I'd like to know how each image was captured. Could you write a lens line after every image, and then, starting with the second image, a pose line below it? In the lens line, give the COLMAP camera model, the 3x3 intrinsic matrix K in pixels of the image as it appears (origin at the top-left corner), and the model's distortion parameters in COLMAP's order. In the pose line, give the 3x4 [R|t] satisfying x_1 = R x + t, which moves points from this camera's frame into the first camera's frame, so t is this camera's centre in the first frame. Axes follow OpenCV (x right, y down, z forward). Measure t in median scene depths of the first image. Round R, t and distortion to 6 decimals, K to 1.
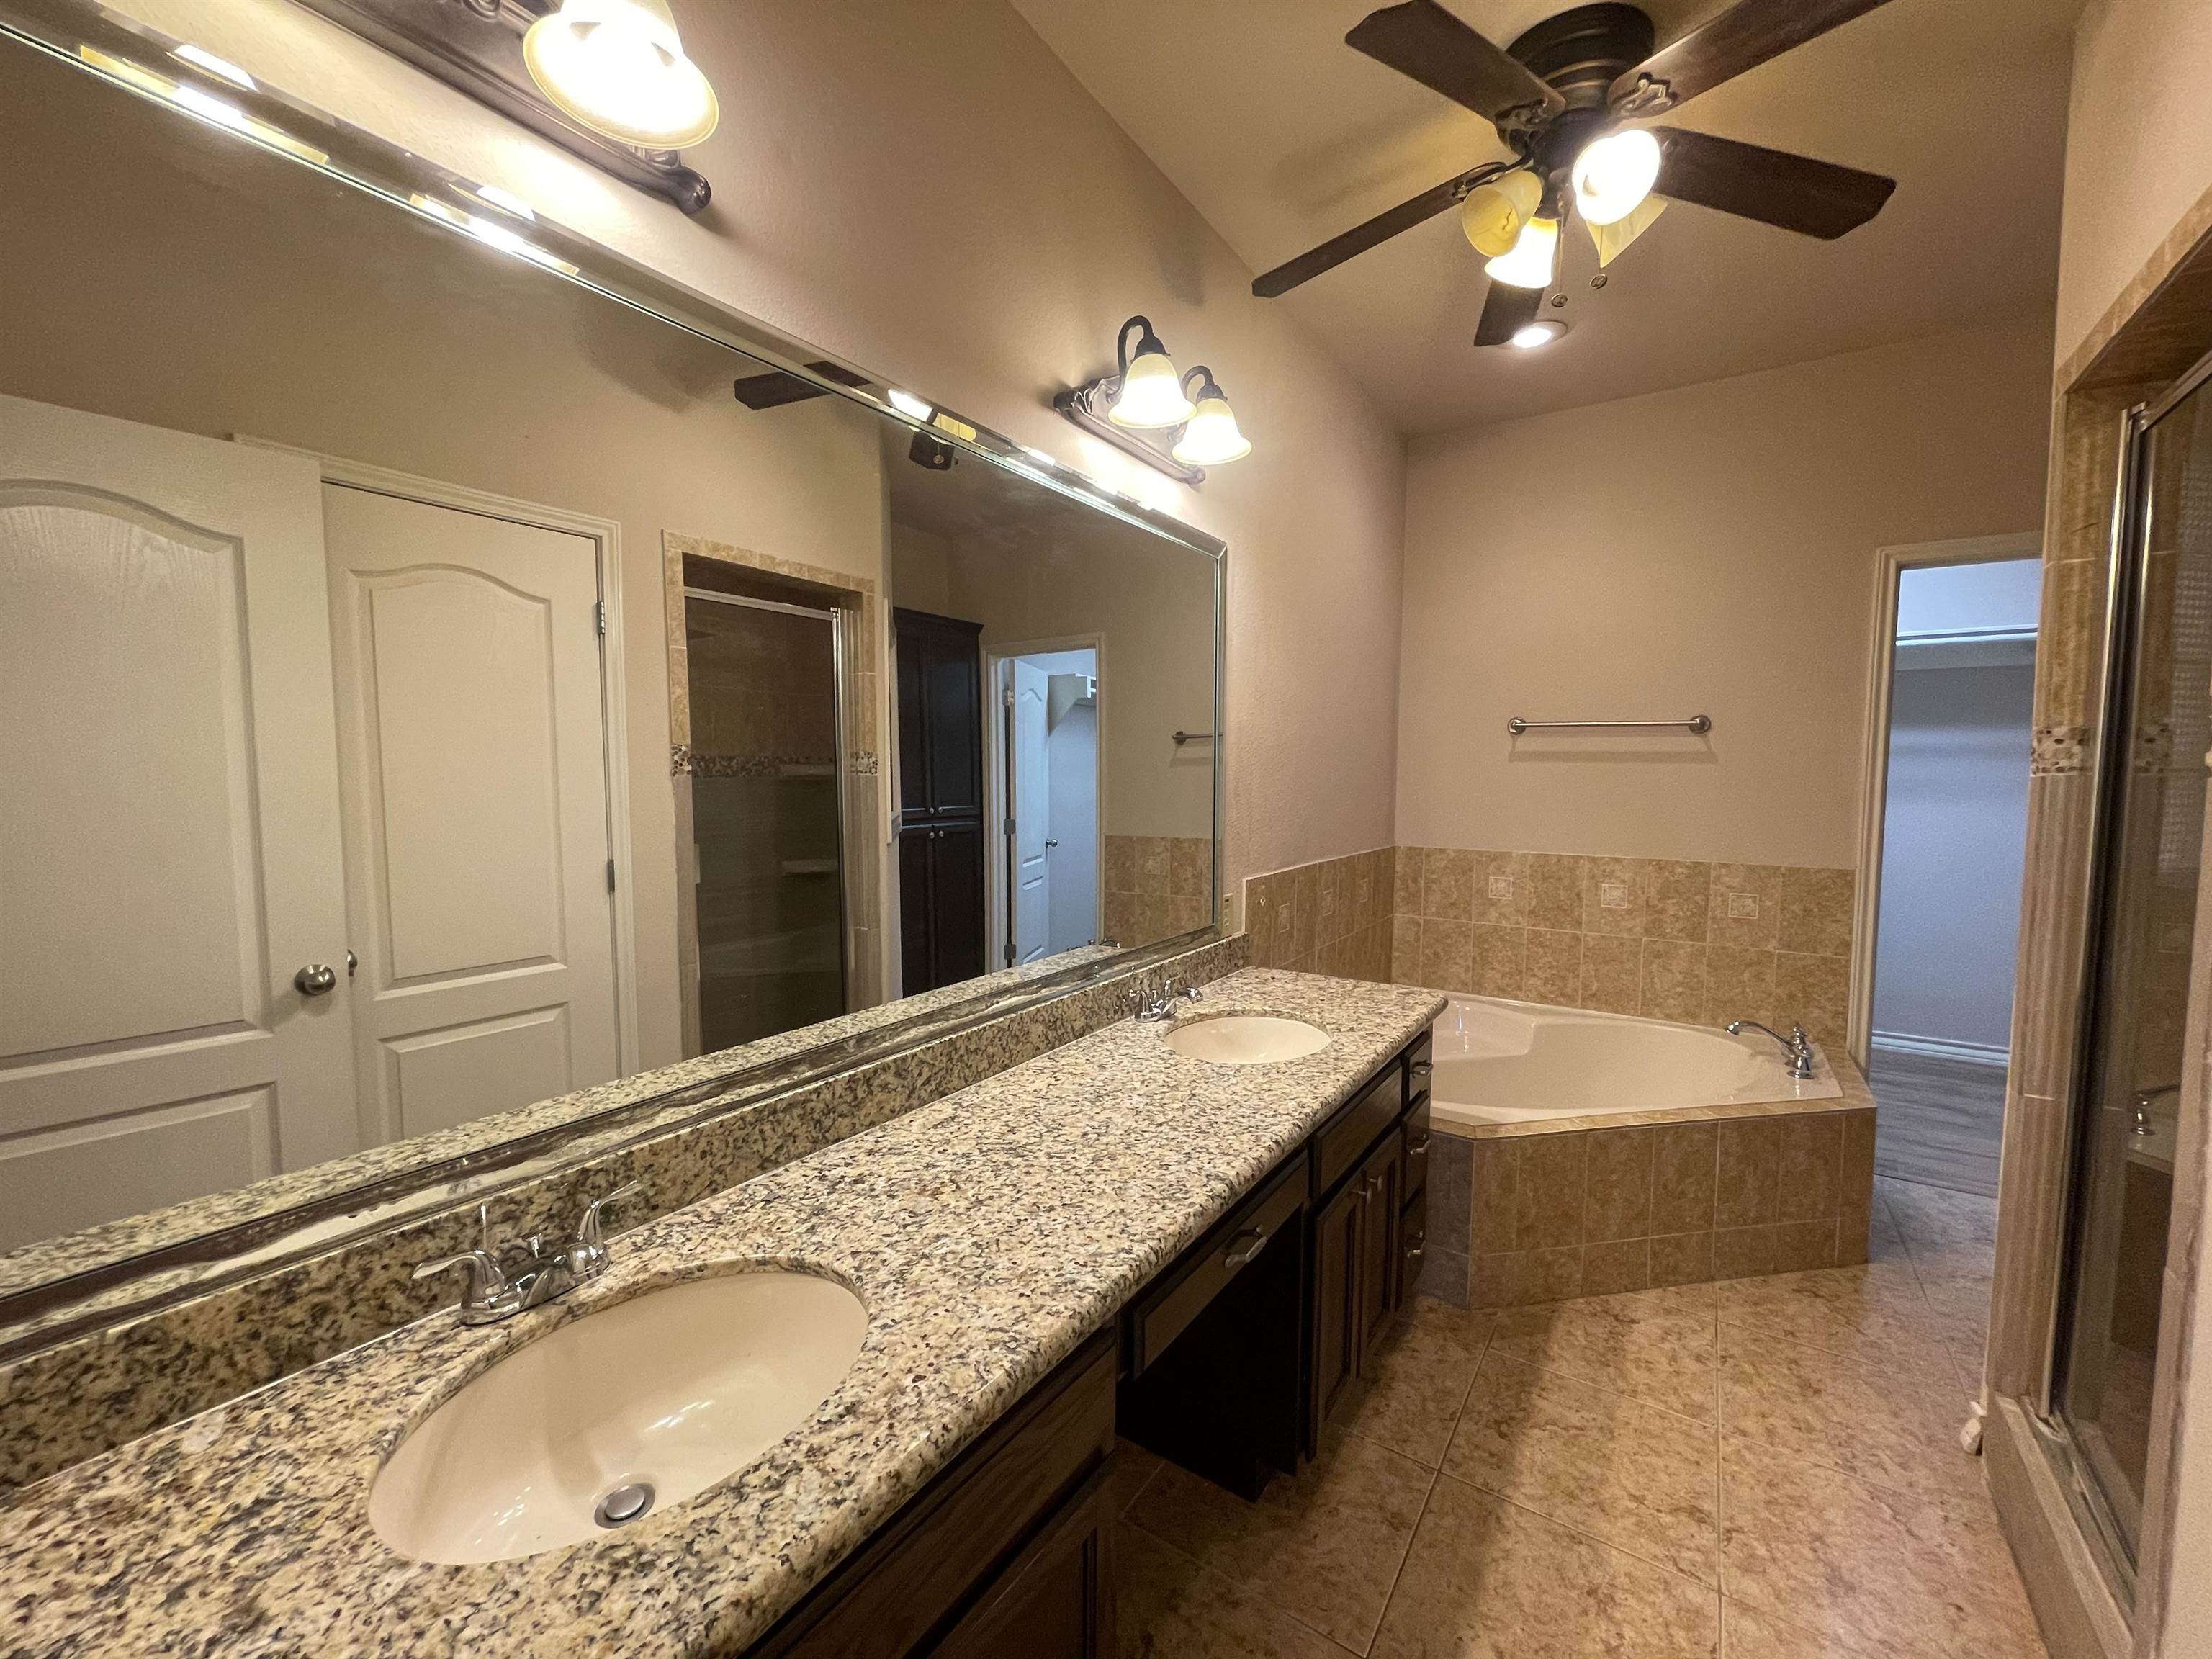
lens RADIAL K [[898.8, 0, 1089.3], [0, 898.8, 836.8], [0, 0, 1]] dist [-0.001851, 0.000418]
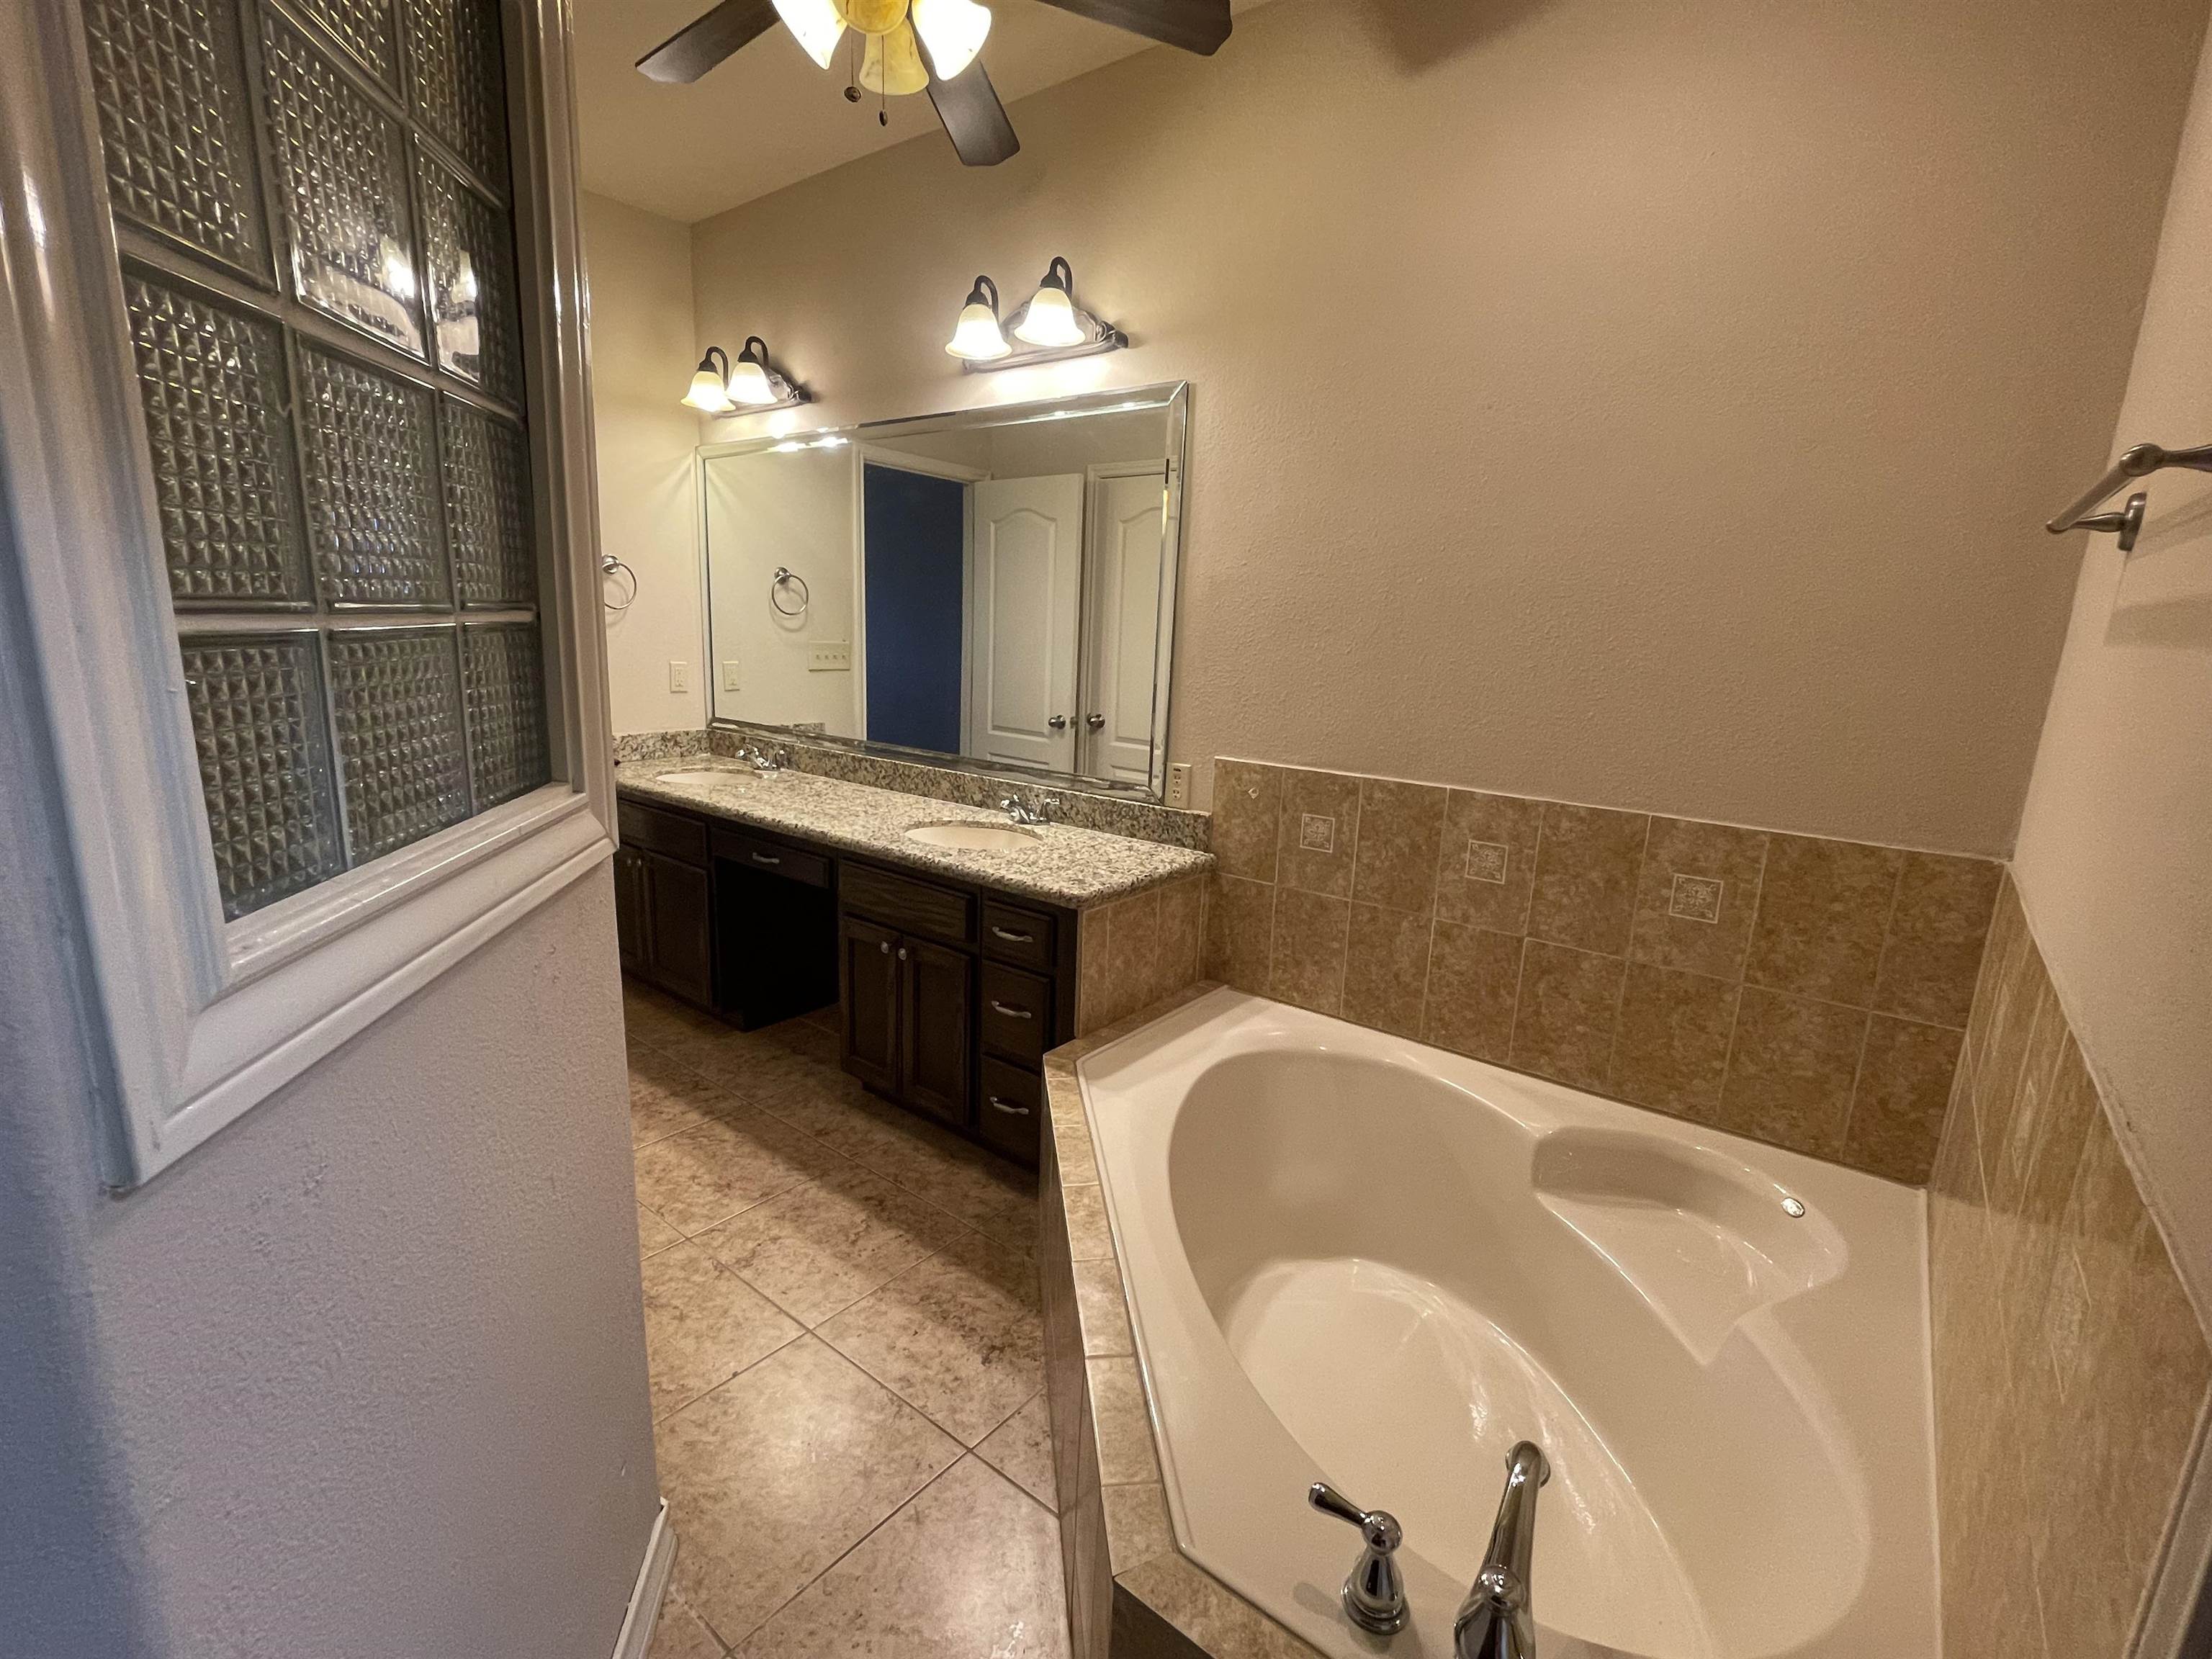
lens RADIAL K [[1002.7, 0, 1087.0], [0, 1002.7, 832.4], [0, 0, 1]] dist [0.000658, 0.000209]
pose [[-0.077729, 0.200673, -0.976570, 1.679231], [-0.115066, 0.971182, 0.208725, -0.106090], [0.990312, 0.128594, -0.052398, 1.338844]]
